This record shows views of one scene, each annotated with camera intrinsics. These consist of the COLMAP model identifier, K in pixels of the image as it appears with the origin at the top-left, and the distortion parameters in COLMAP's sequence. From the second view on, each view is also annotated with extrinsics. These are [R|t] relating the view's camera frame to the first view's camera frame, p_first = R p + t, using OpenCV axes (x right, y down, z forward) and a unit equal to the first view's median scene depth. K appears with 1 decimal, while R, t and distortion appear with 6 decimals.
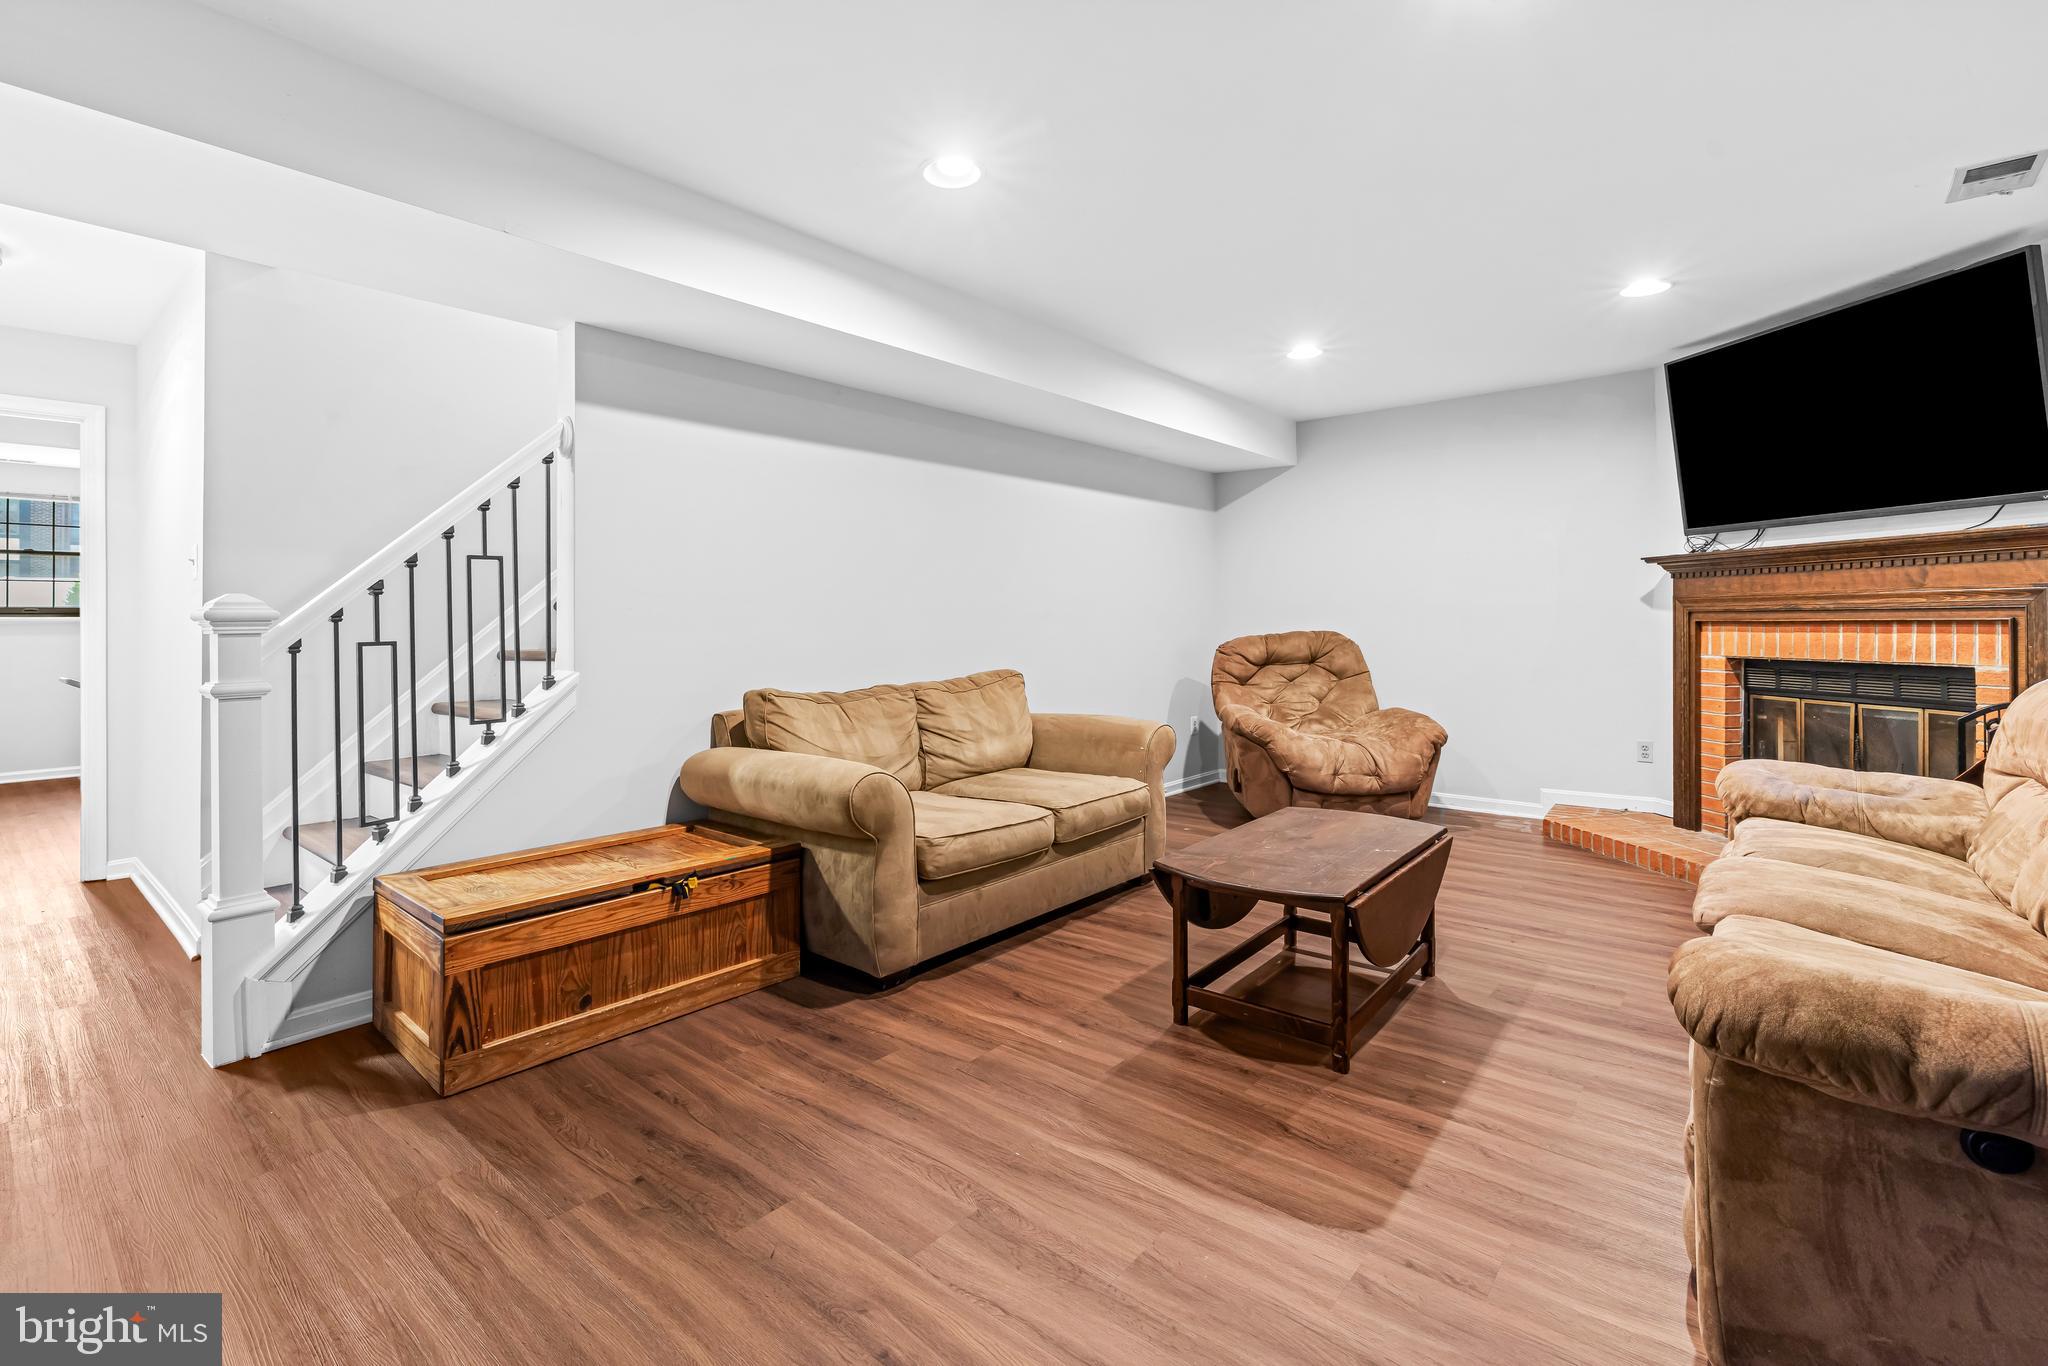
lens RADIAL K [[914.3, 0, 1010.7], [0, 914.3, 642.2], [0, 0, 1]] dist [-0.004111, 0.001887]
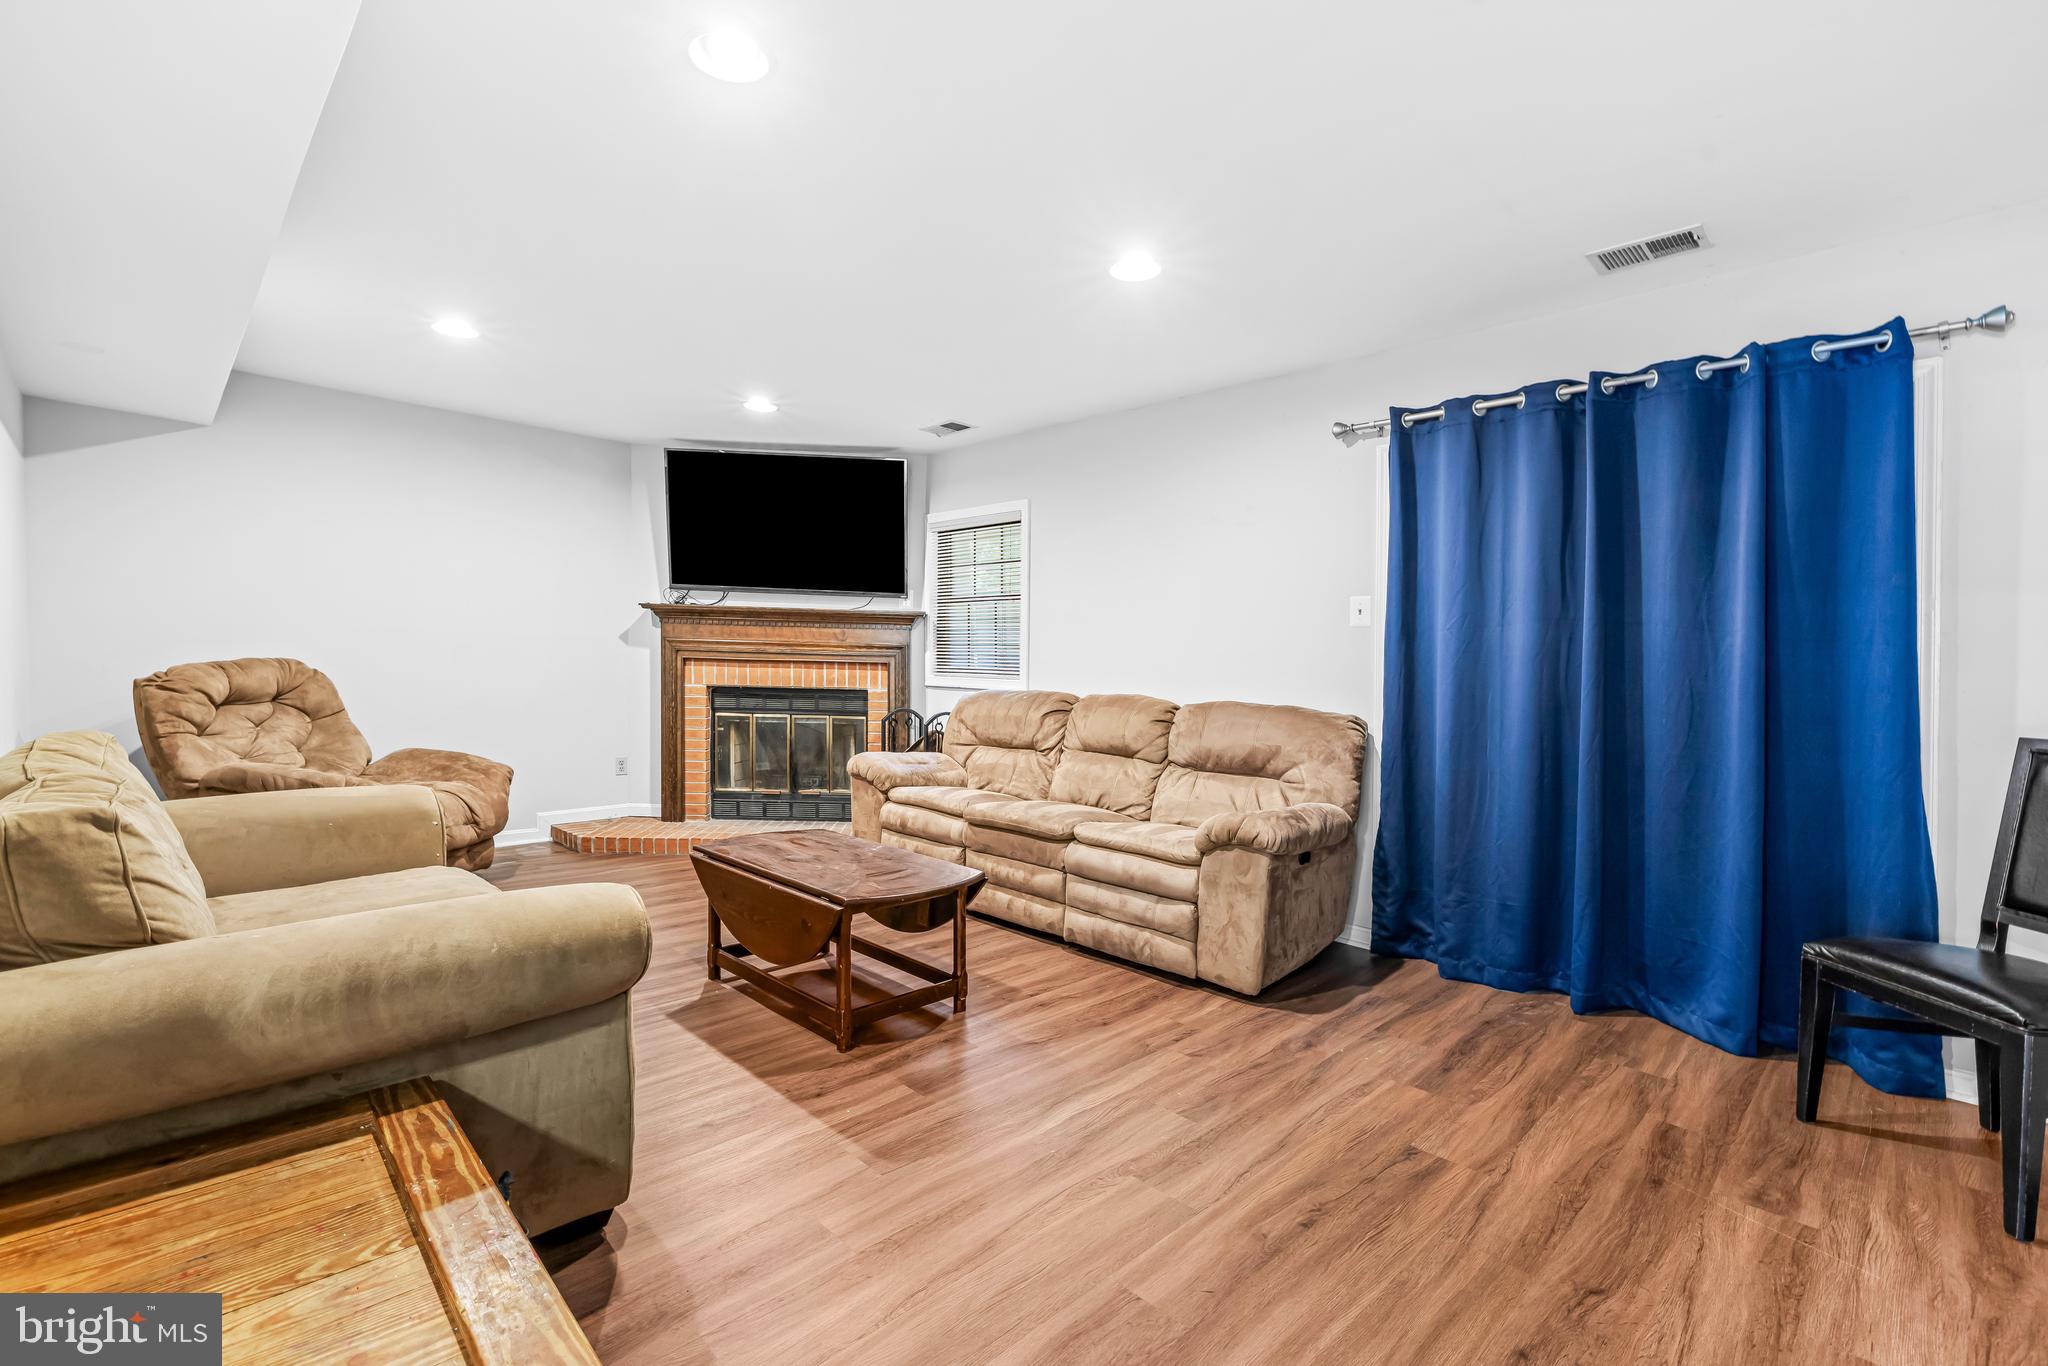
lens RADIAL K [[914.3, 0, 1017.6], [0, 914.3, 681.9], [0, 0, 1]] dist [-0.004111, 0.001887]
pose [[0.084609, -0.011072, 0.996353, -0.547660], [-0.006953, 0.999907, 0.011702, -0.008097], [-0.996390, -0.007918, 0.084524, 0.482501]]
